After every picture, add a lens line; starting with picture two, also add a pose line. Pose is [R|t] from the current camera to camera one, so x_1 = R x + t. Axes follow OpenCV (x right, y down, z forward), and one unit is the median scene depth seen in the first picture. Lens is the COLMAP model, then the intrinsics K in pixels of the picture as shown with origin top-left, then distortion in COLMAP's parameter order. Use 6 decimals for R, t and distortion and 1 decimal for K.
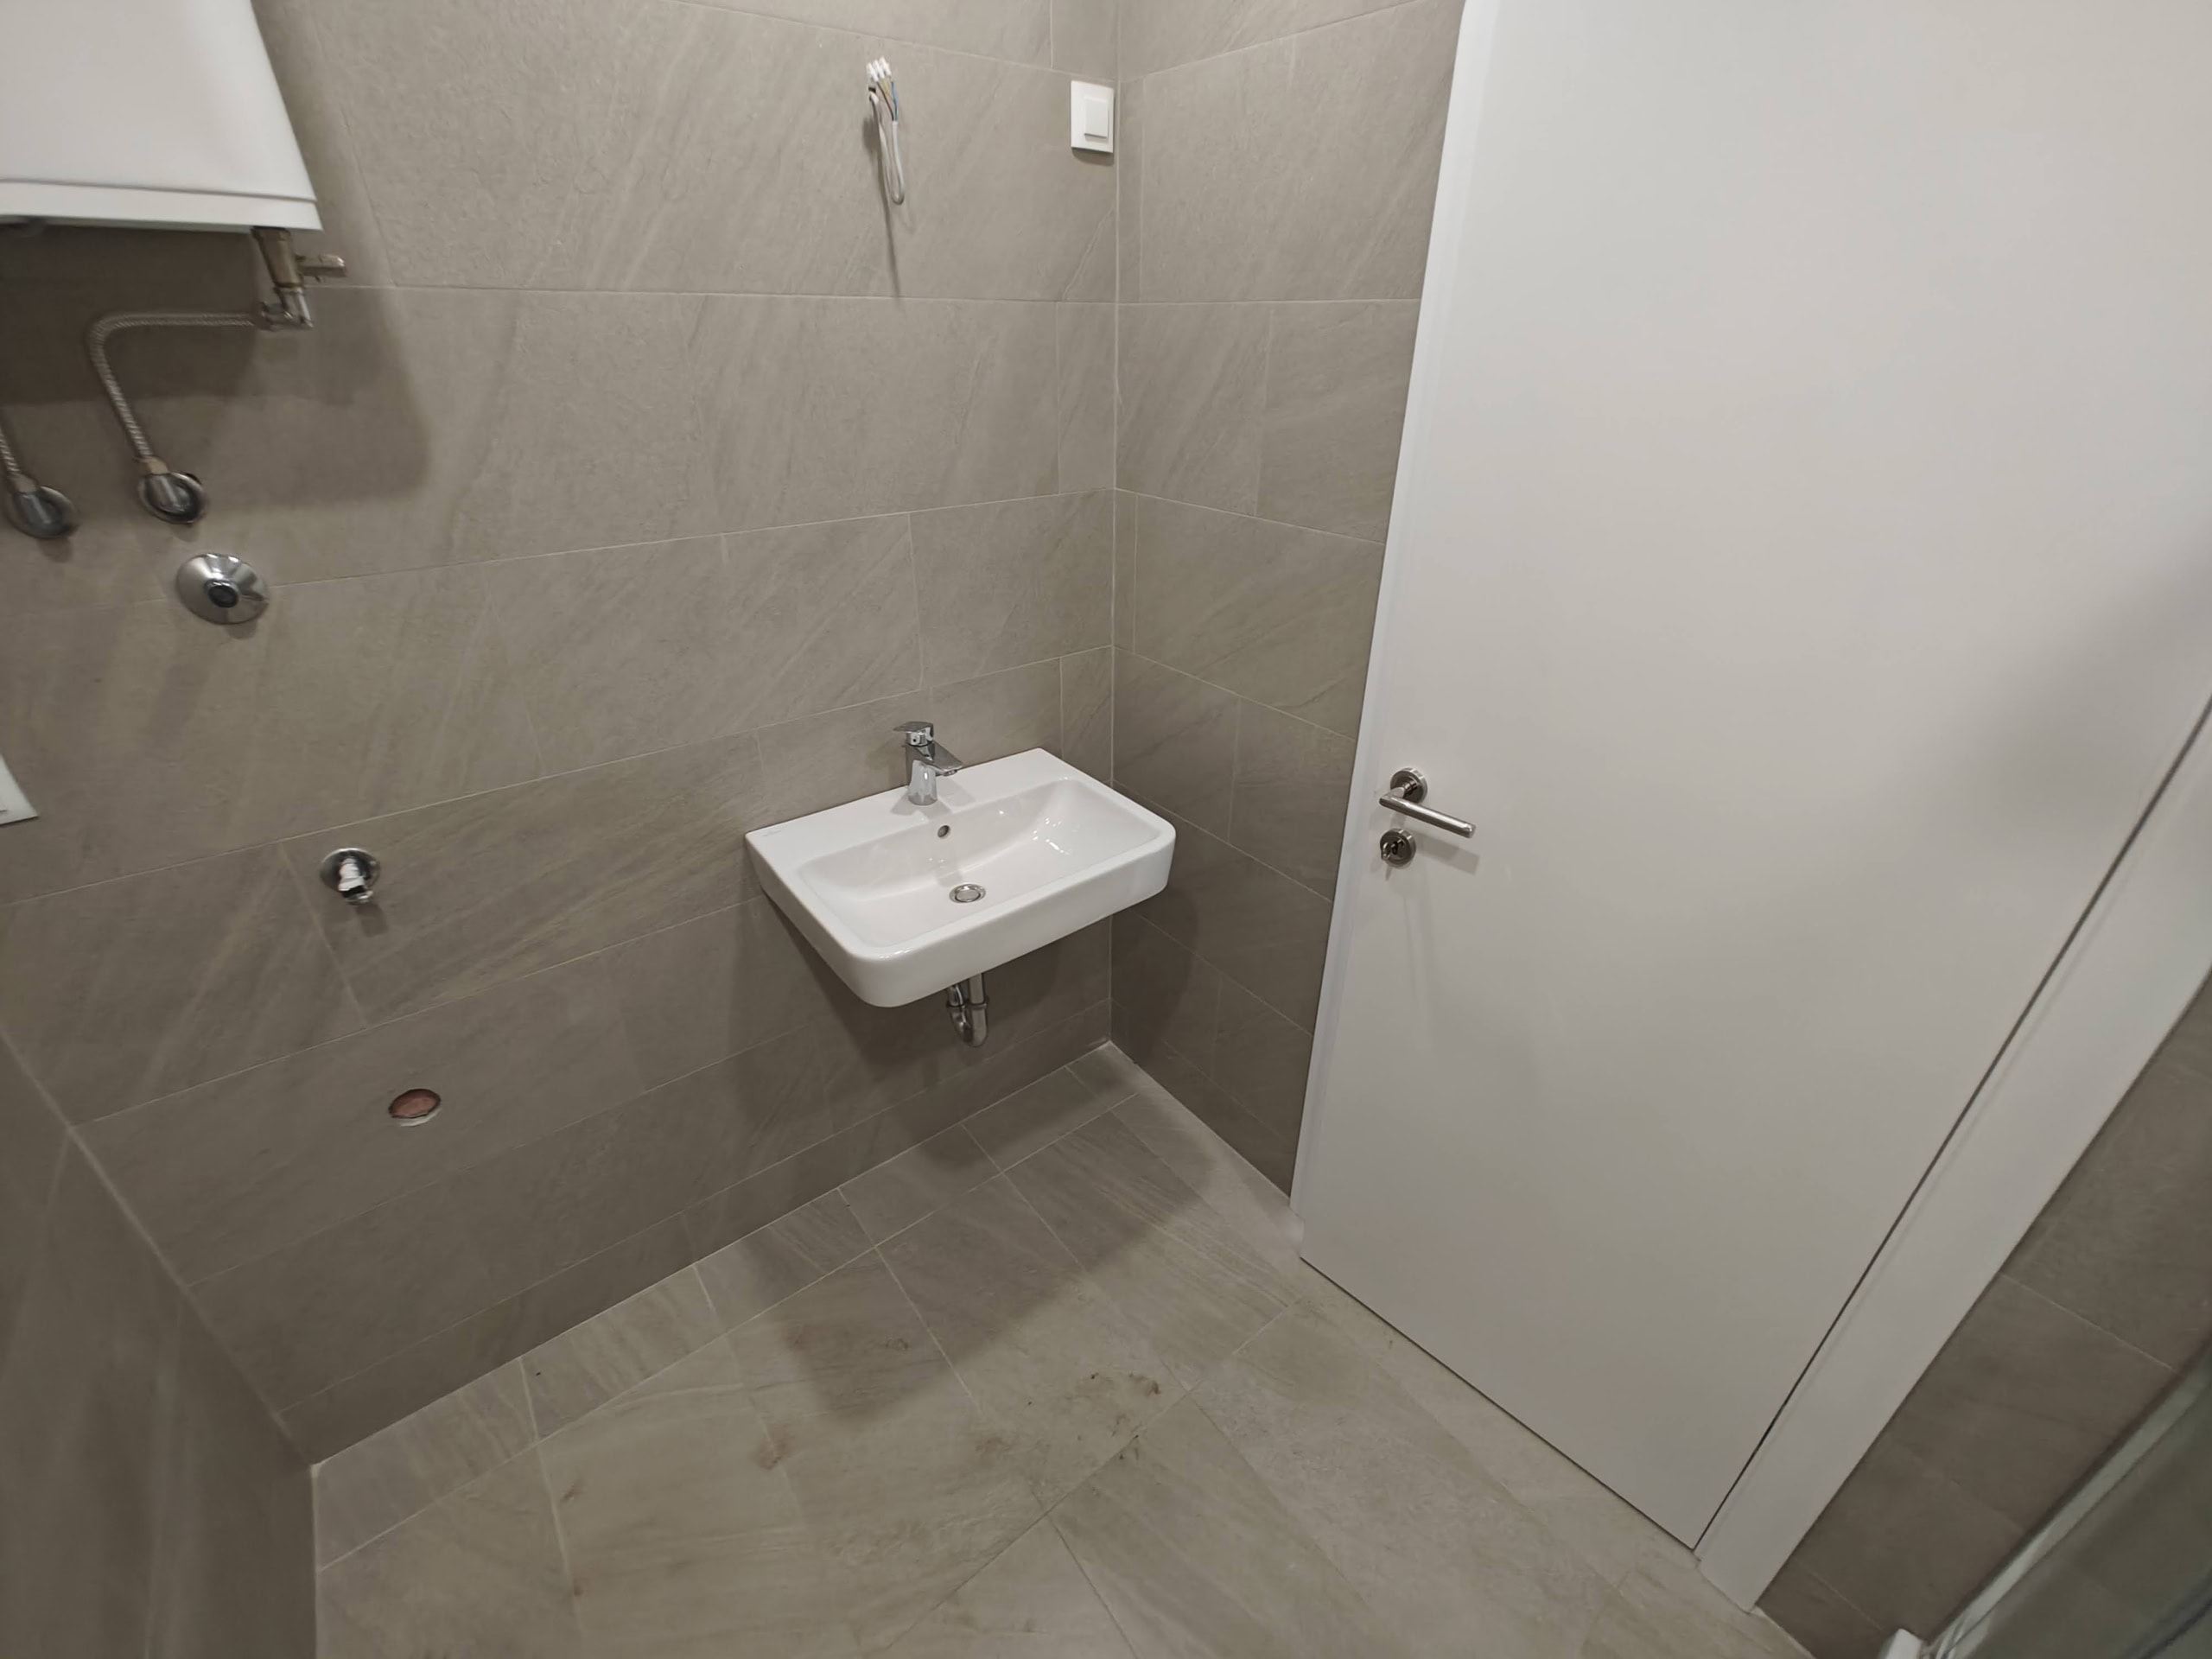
lens RADIAL K [[921.1, 0, 1089.9], [0, 921.1, 829.3], [0, 0, 1]] dist [-0.002696, 0.001281]
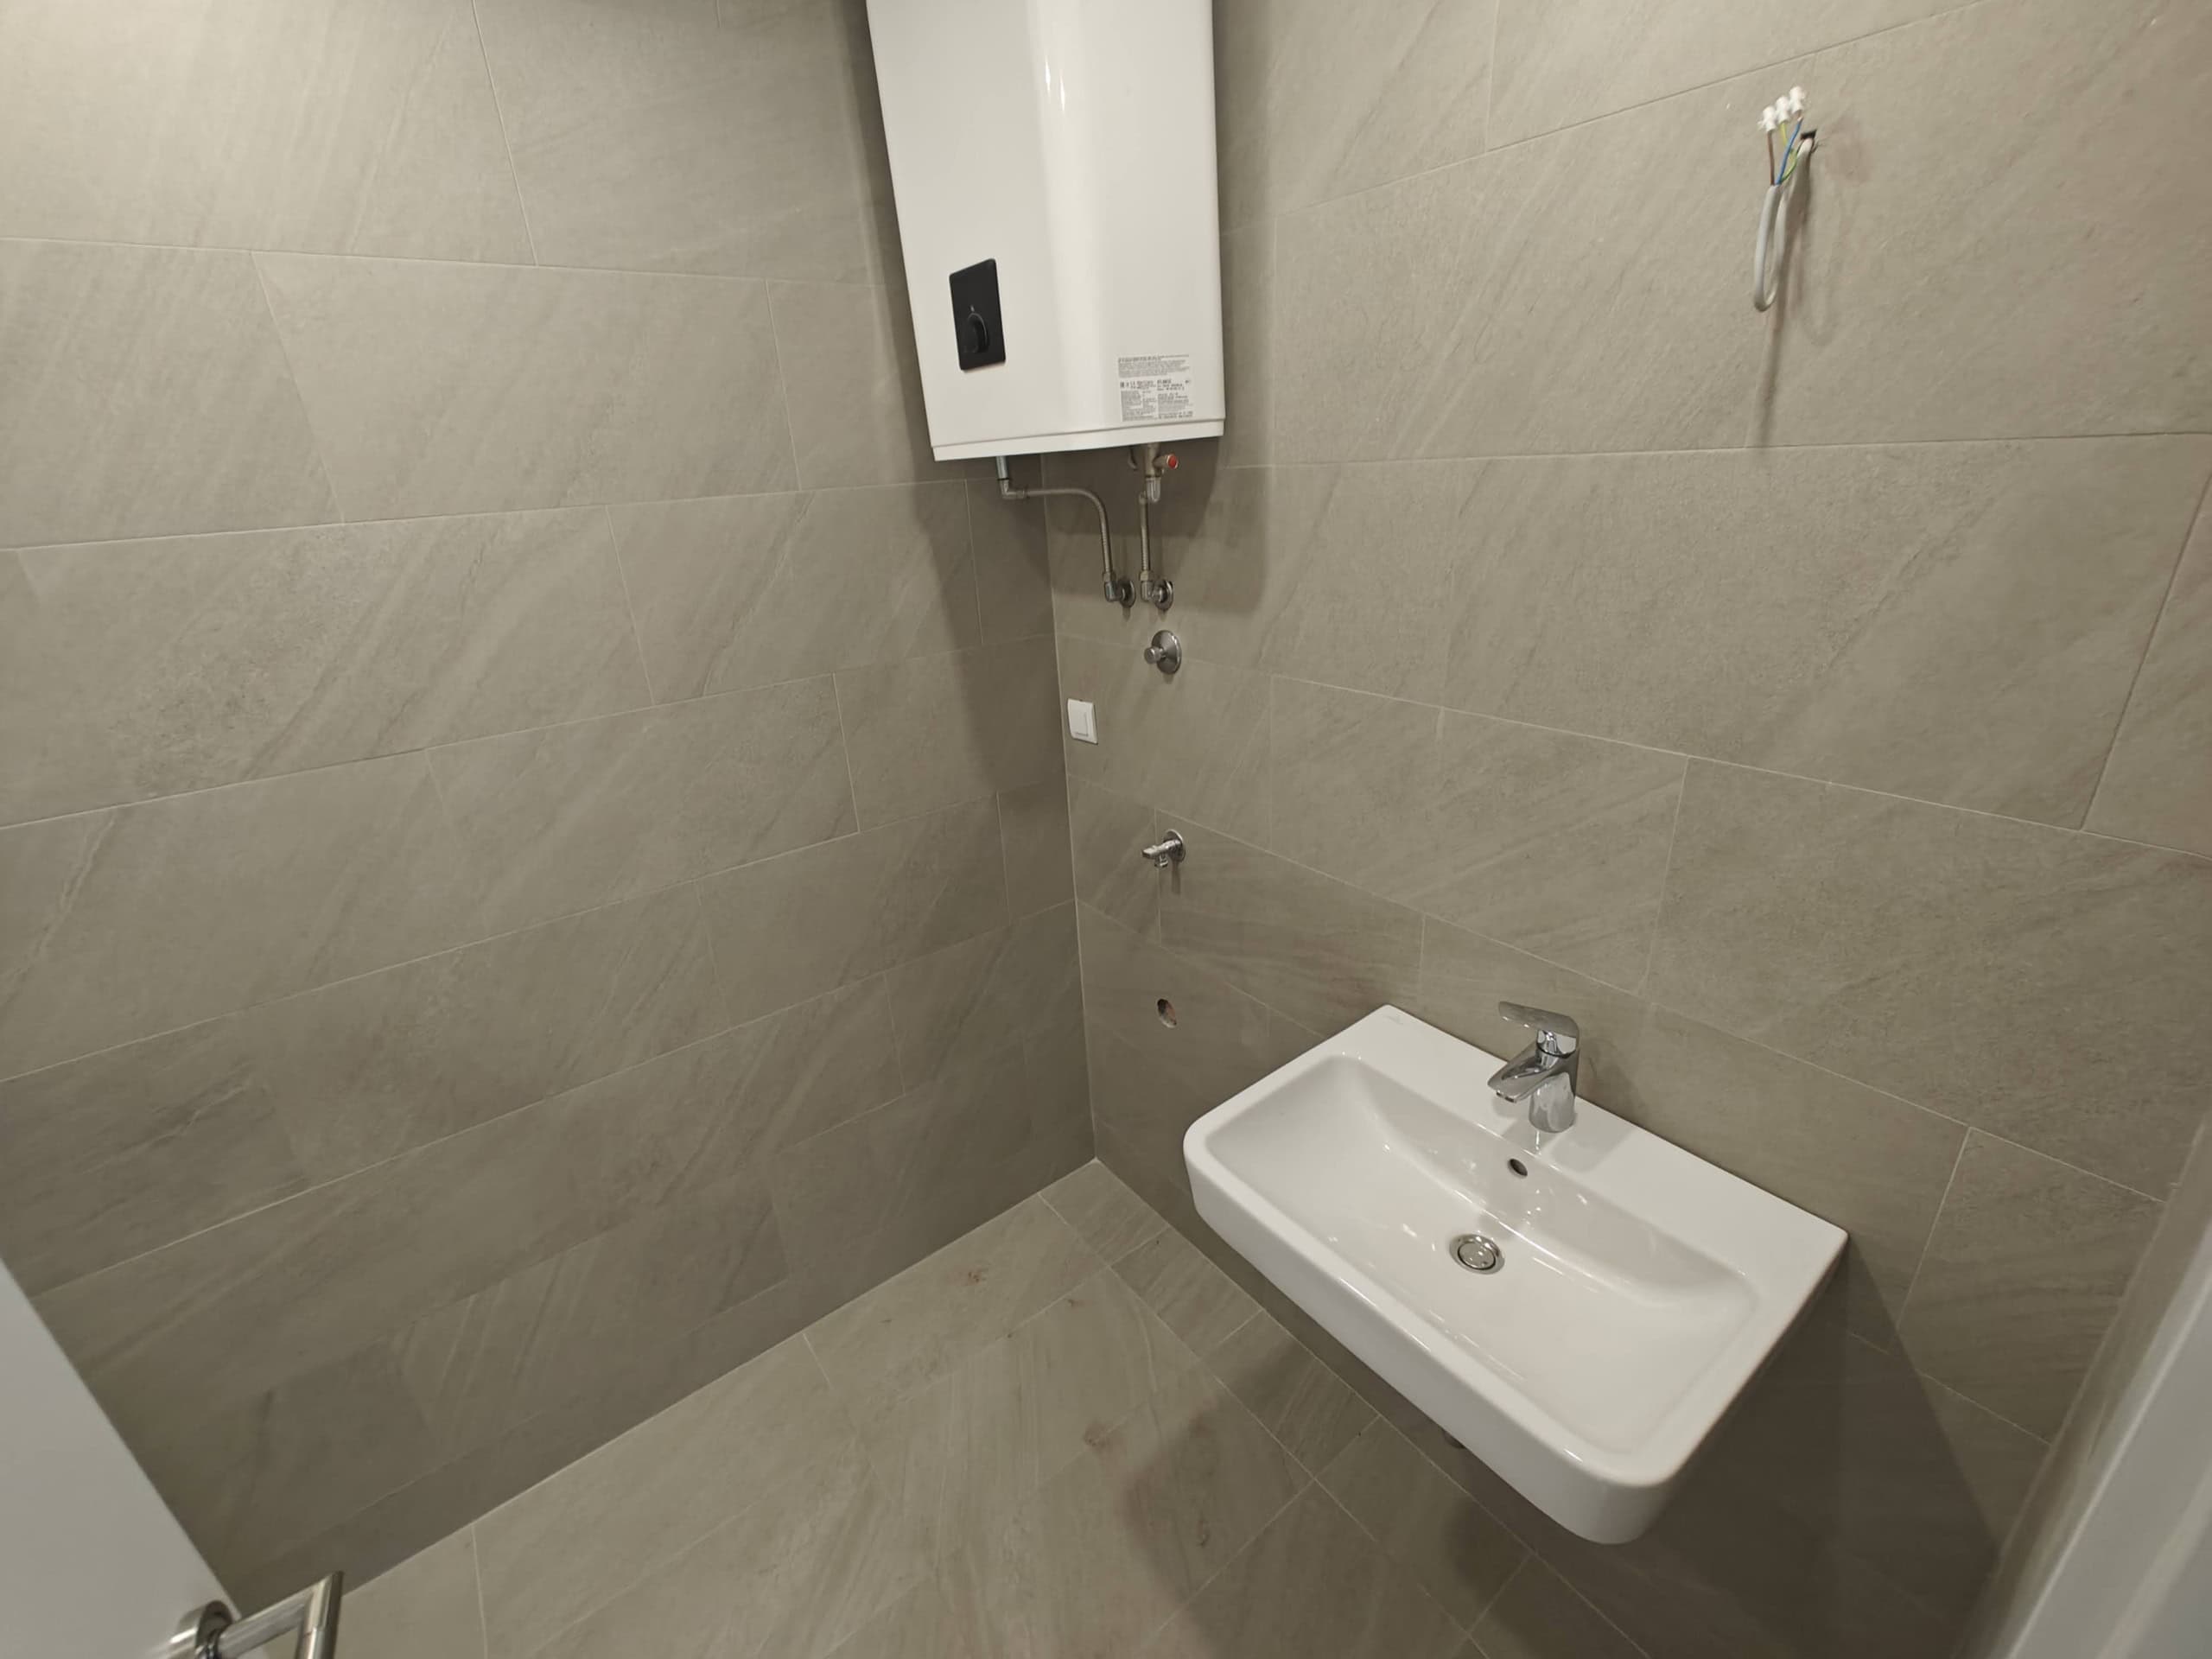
lens RADIAL K [[921.1, 0, 1094.3], [0, 921.1, 821.6], [0, 0, 1]] dist [-0.002696, 0.001281]
pose [[-0.003697, 0.375440, -0.926839, 0.475964], [-0.416756, 0.841940, 0.342712, -0.393993], [0.909011, 0.387533, 0.153354, 0.597626]]
